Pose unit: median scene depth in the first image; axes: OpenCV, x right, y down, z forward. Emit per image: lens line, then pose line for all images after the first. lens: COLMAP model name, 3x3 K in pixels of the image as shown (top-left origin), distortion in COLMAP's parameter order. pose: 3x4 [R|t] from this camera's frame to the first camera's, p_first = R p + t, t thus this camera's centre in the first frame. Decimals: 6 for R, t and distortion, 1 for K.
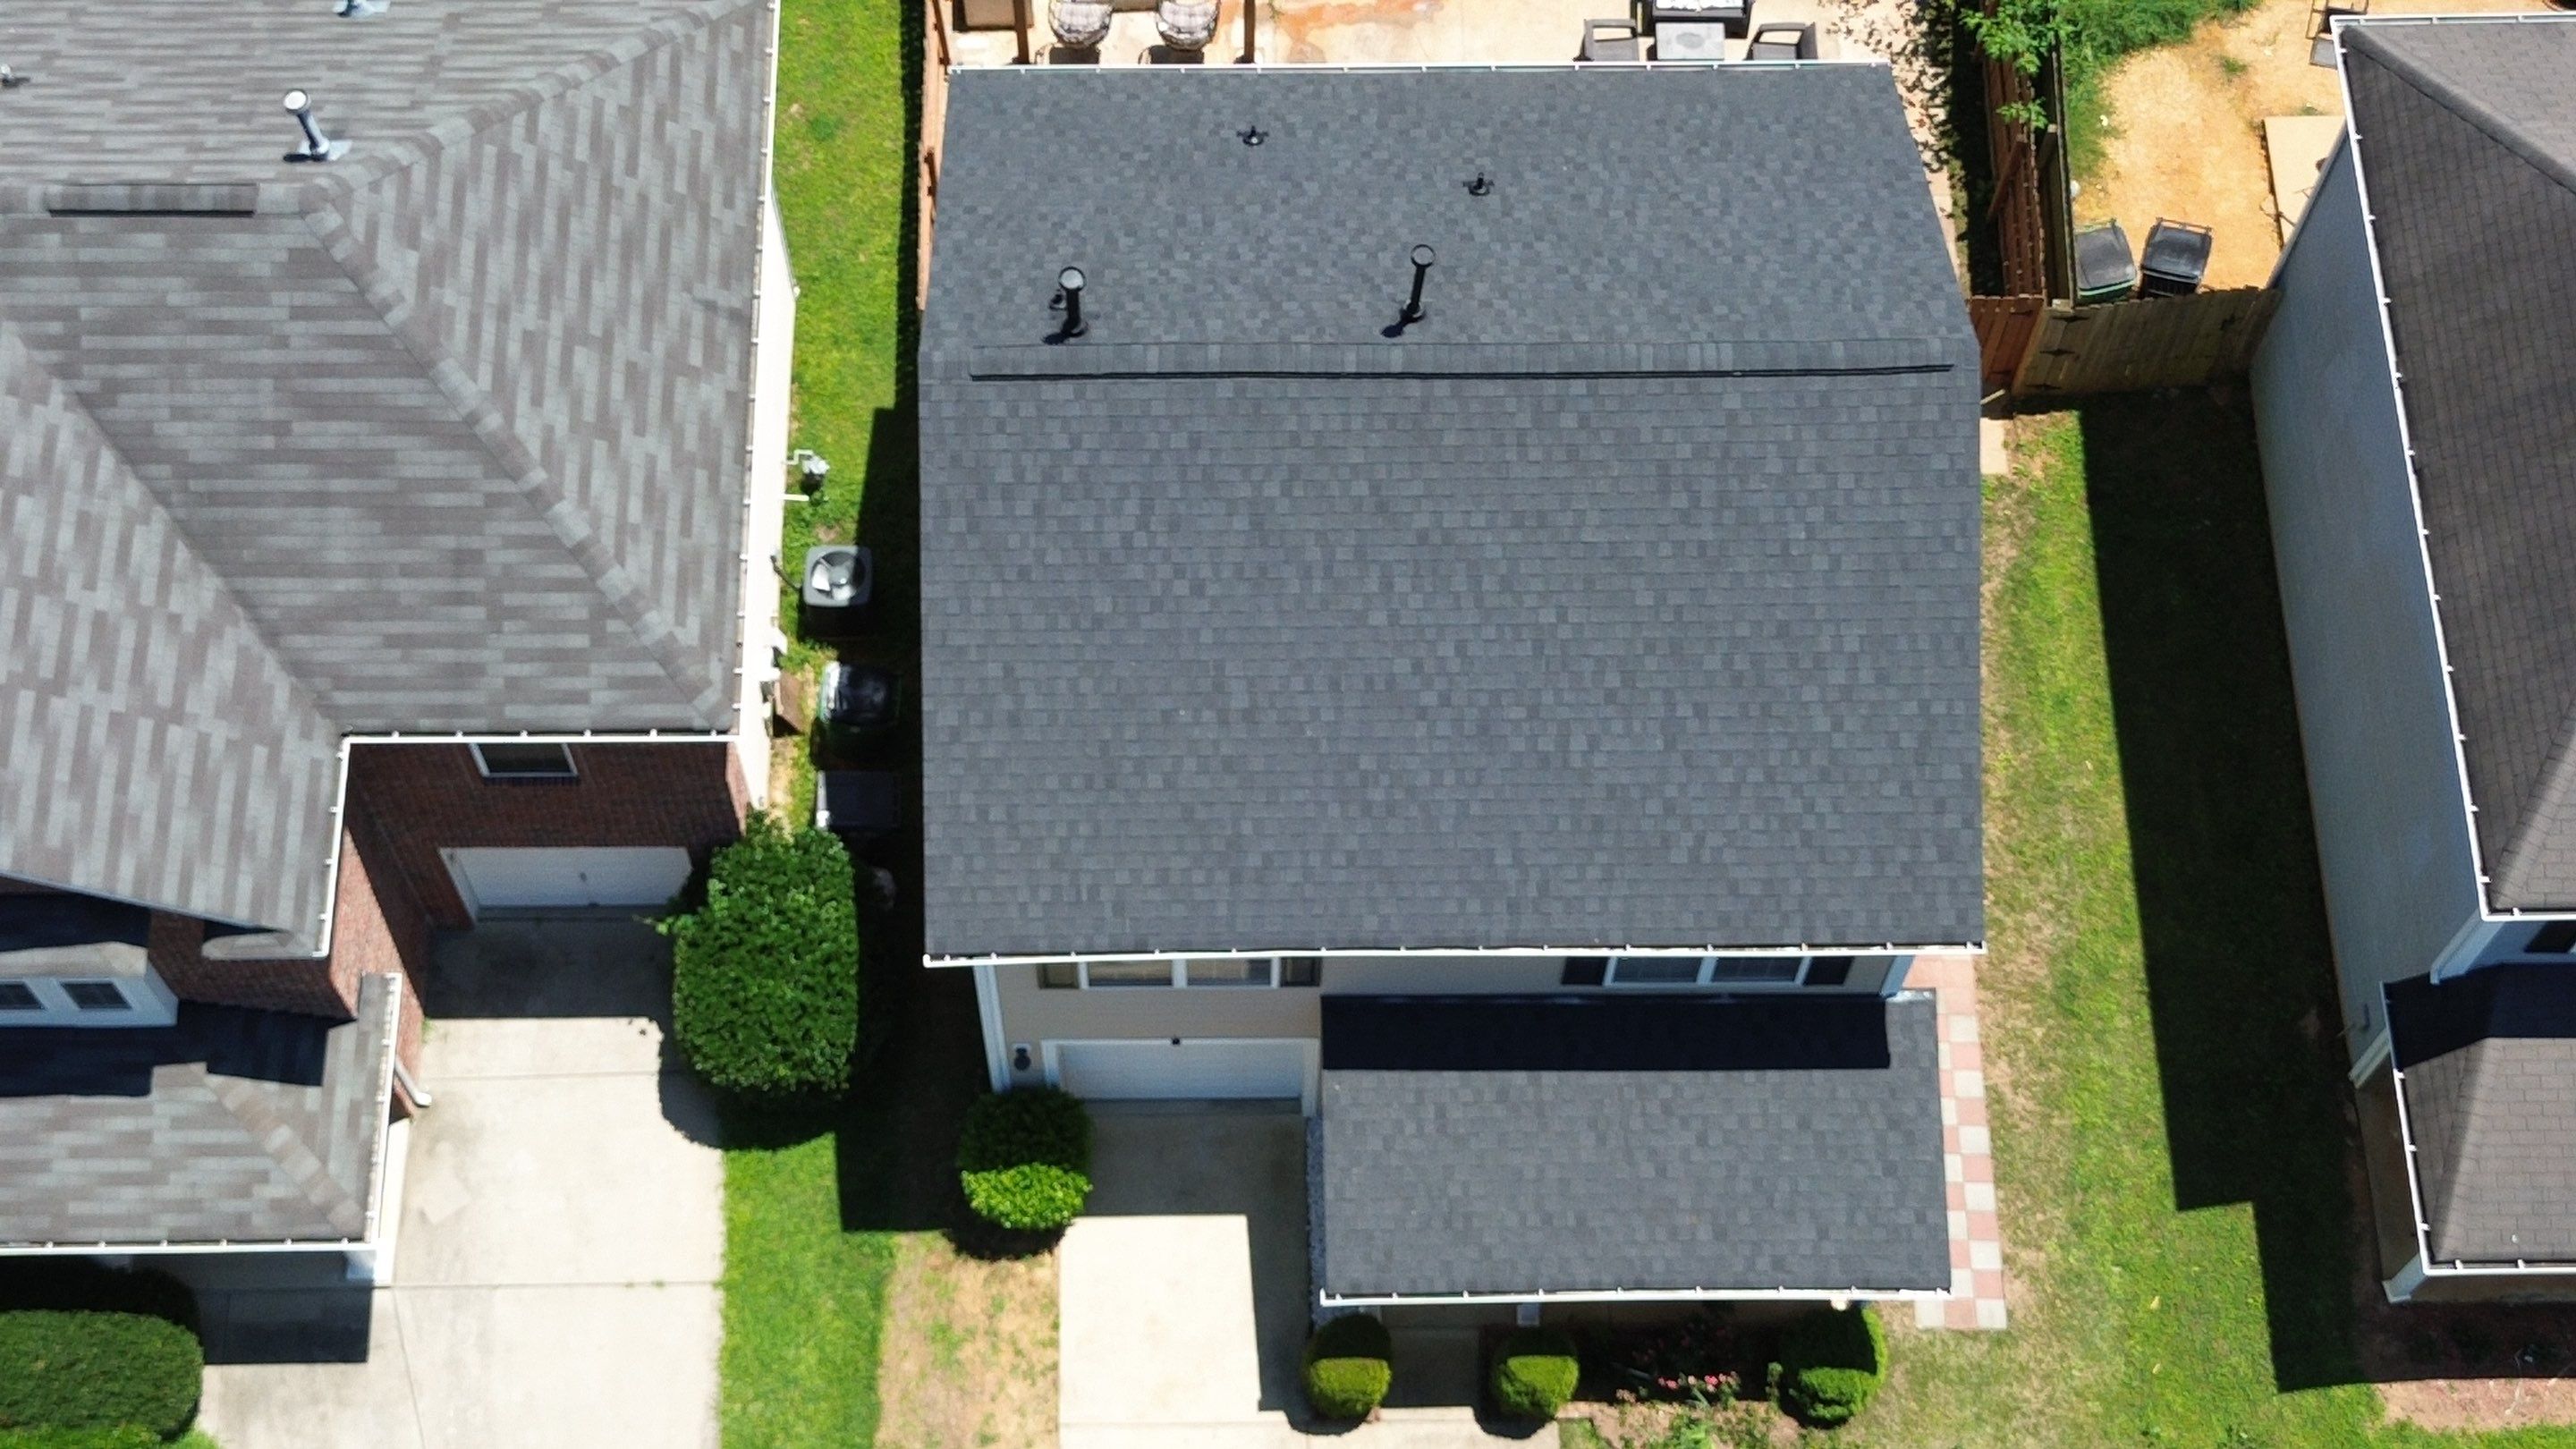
lens RADIAL K [[3638.1, 0, 1254.1], [0, 3638.1, 751.6], [0, 0, 1]] dist [0.163449, -0.640754]
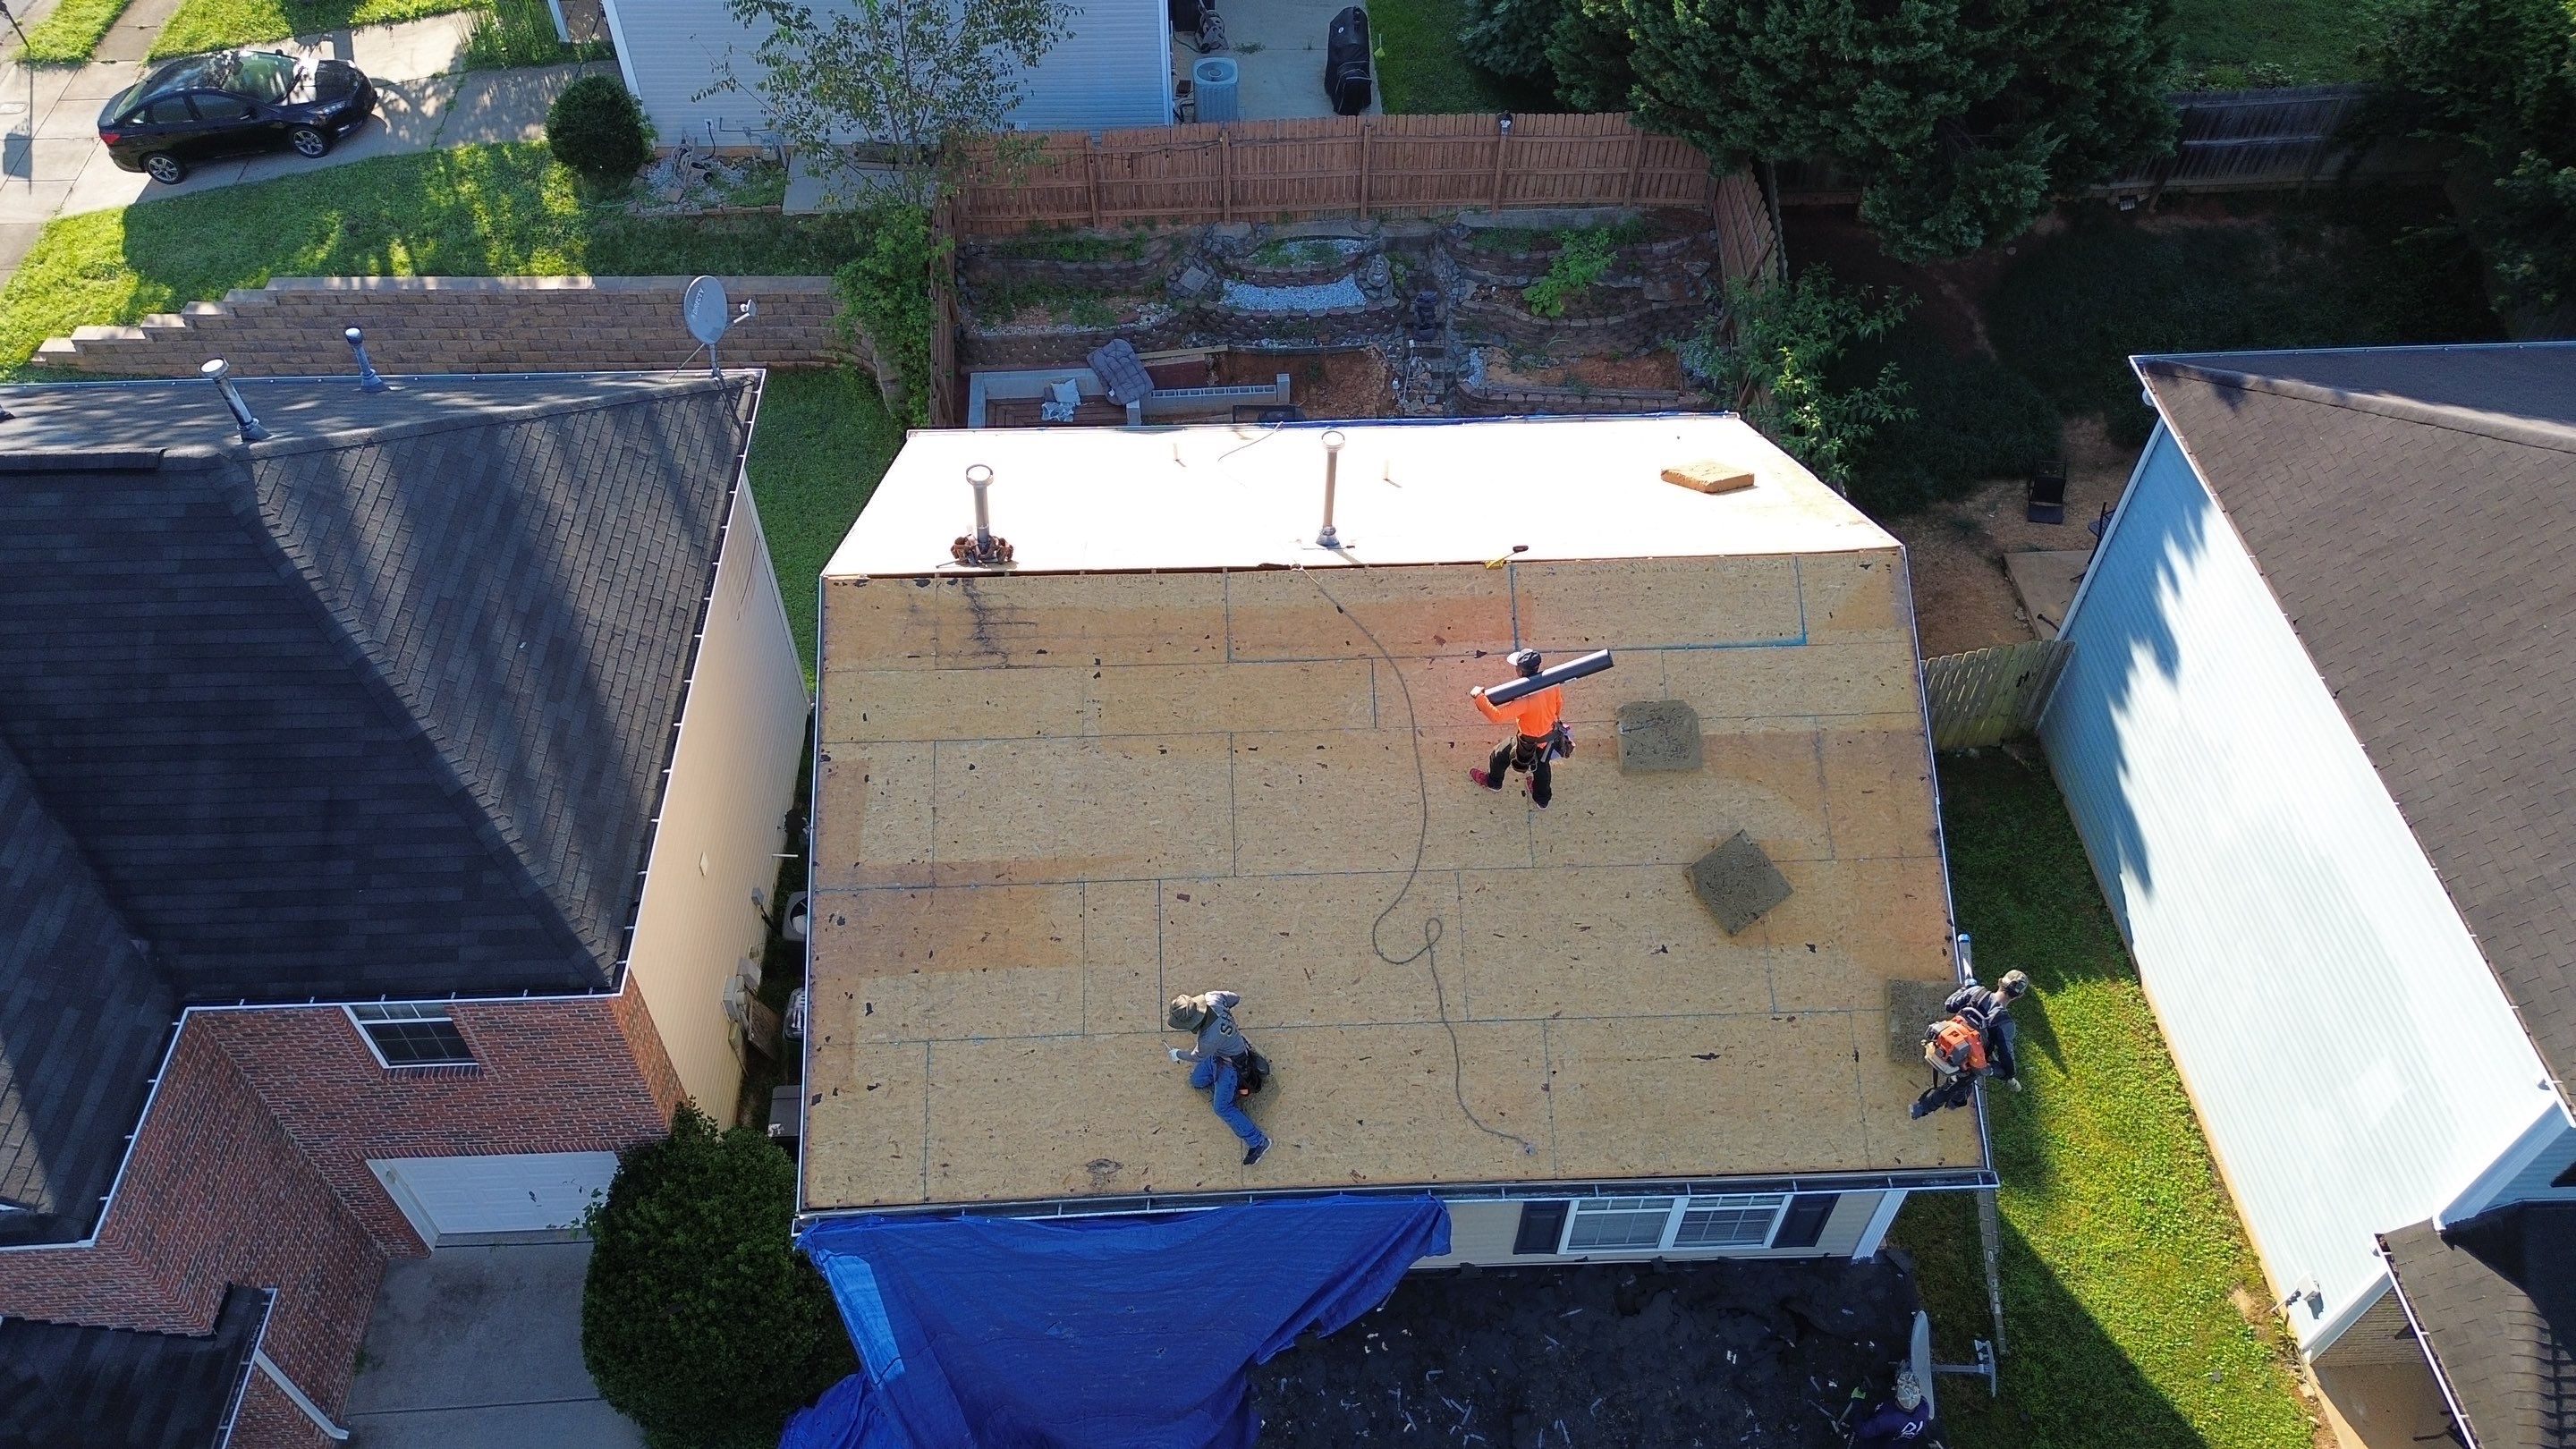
lens RADIAL K [[1828.5, 0, 1277.8], [0, 1828.5, 713.2], [0, 0, 1]] dist [0.064720, -0.078344]
pose [[0.999530, -0.021328, 0.022032, 0.017719], [0.026750, 0.957713, -0.286479, 0.066665], [-0.014990, 0.286933, 0.957833, 0.530292]]
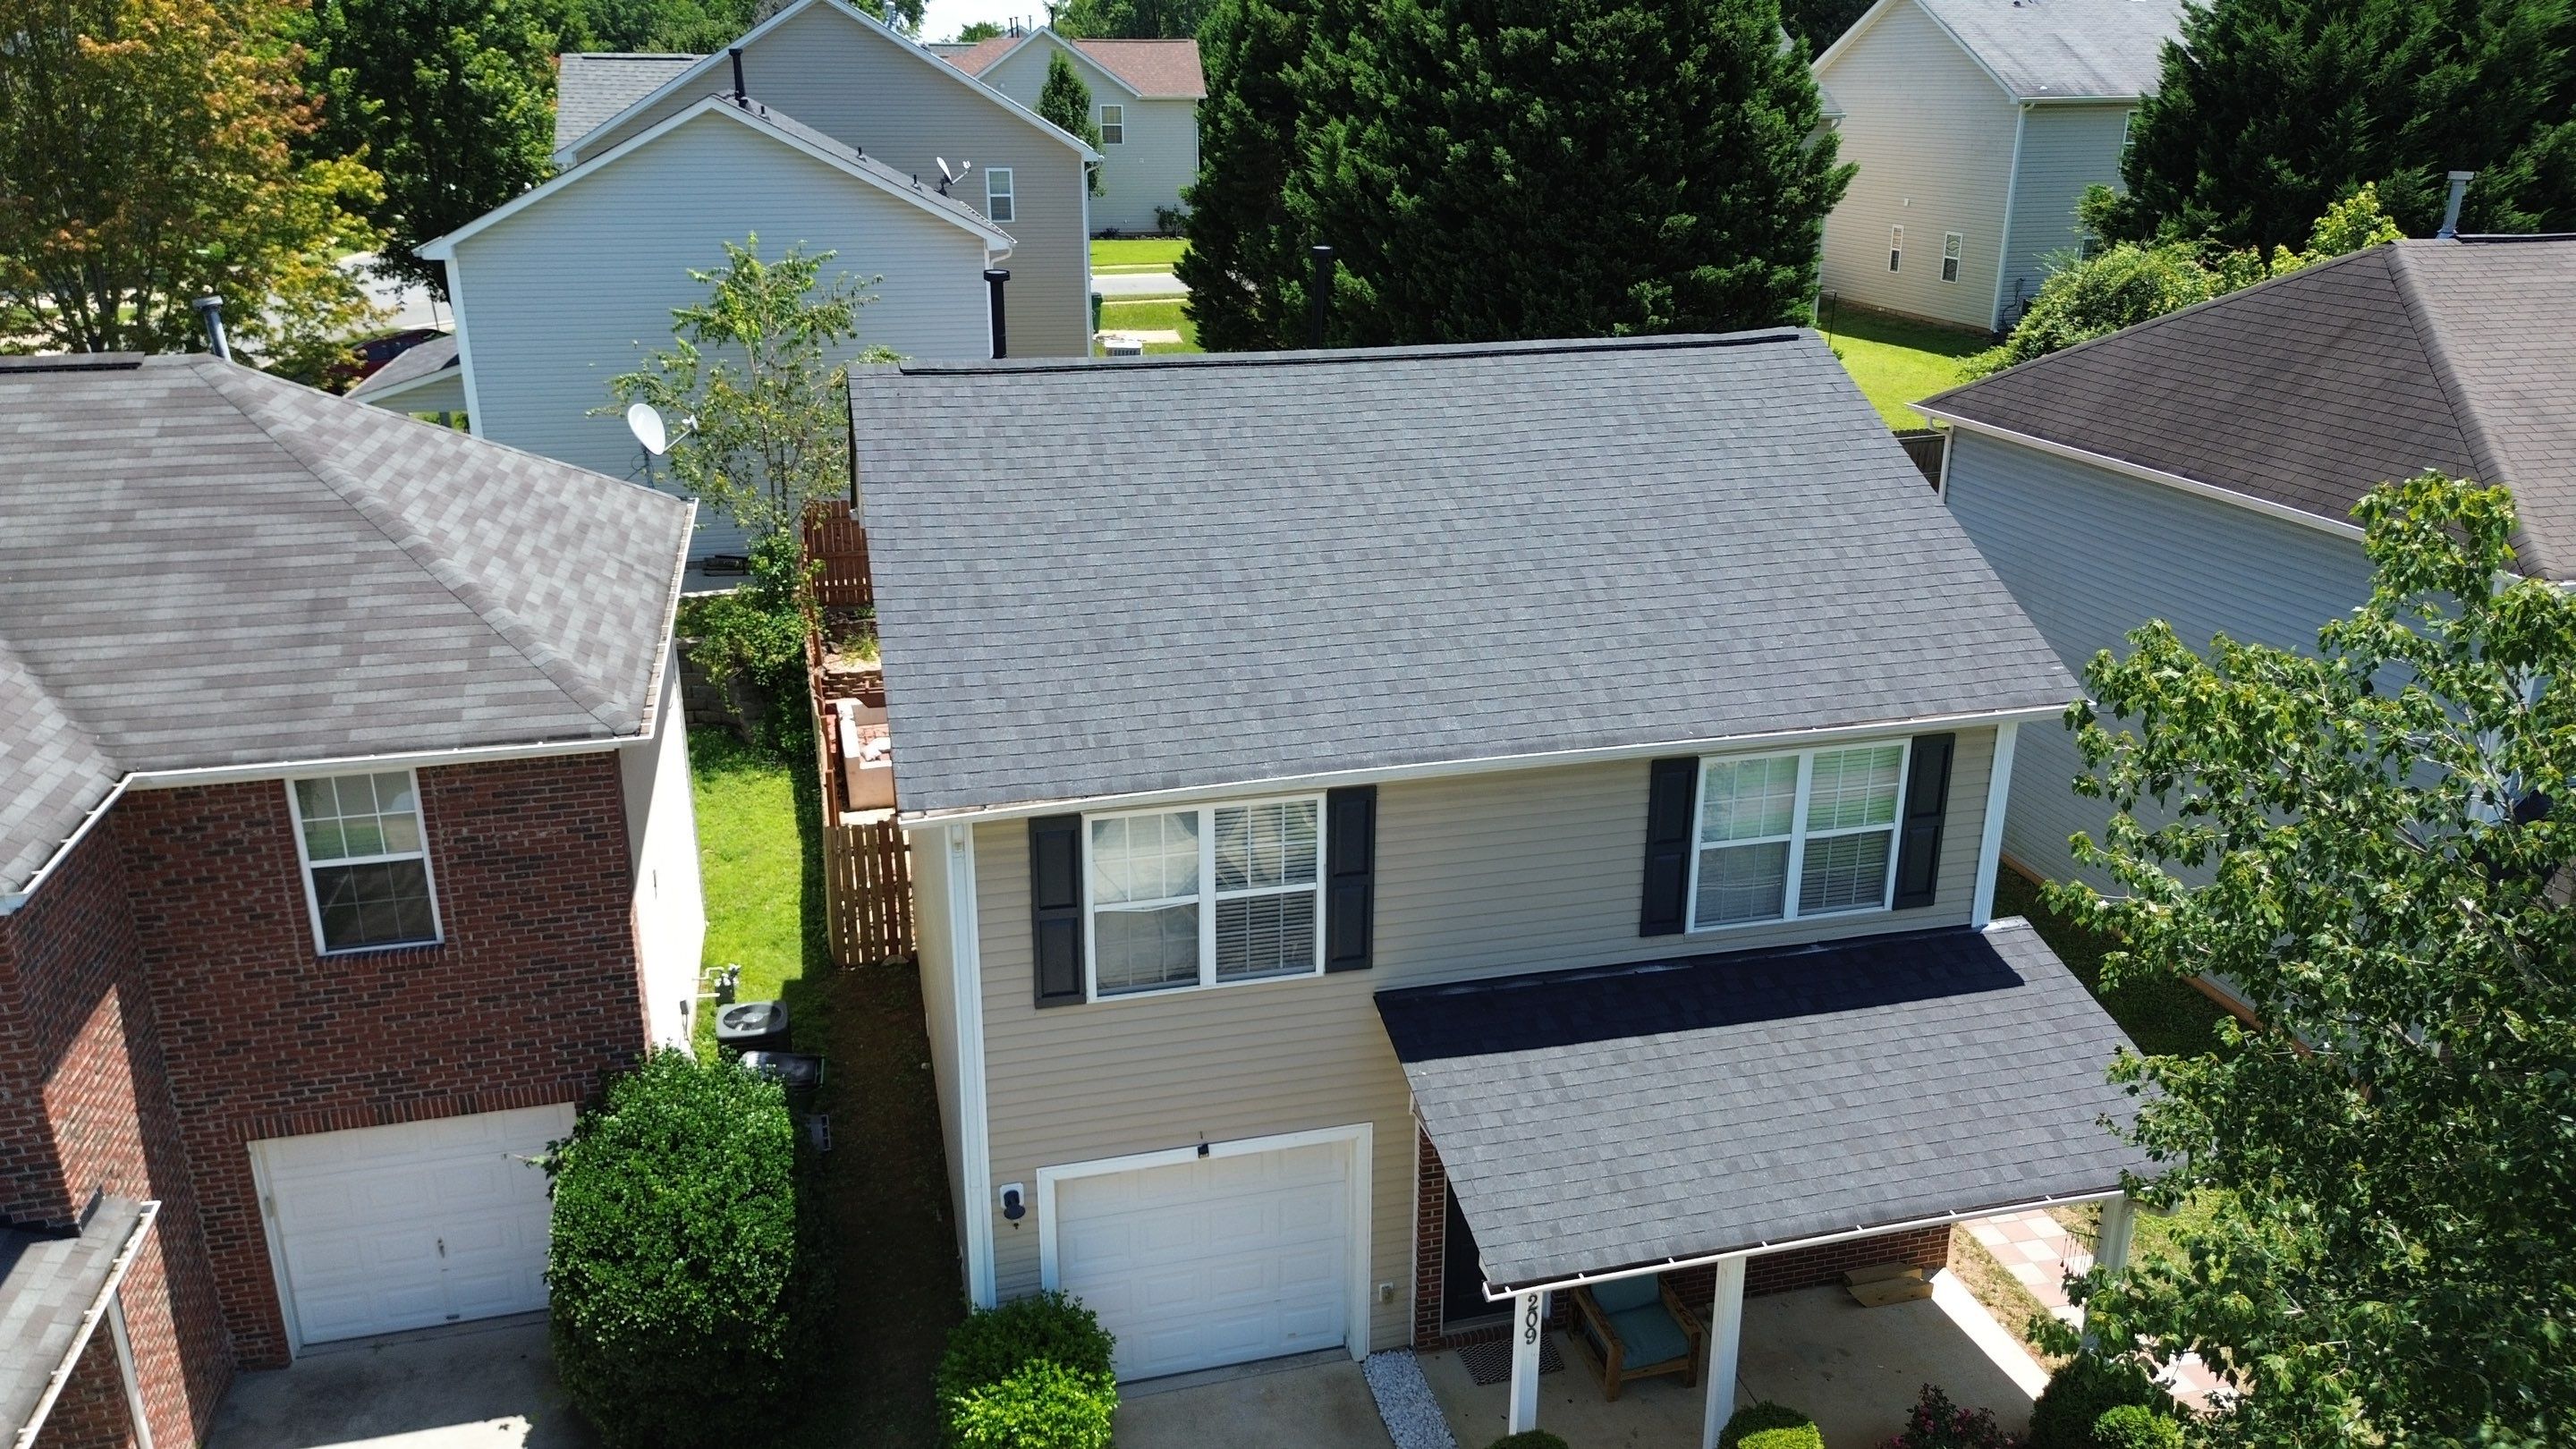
lens RADIAL K [[1828.5, 0, 1277.8], [0, 1828.5, 713.2], [0, 0, 1]] dist [0.064720, -0.078344]
pose [[0.972272, -0.083019, 0.218622, -0.092526], [0.214119, 0.691911, -0.689502, 0.317896], [-0.094025, 0.717194, 0.690501, 0.691262]]
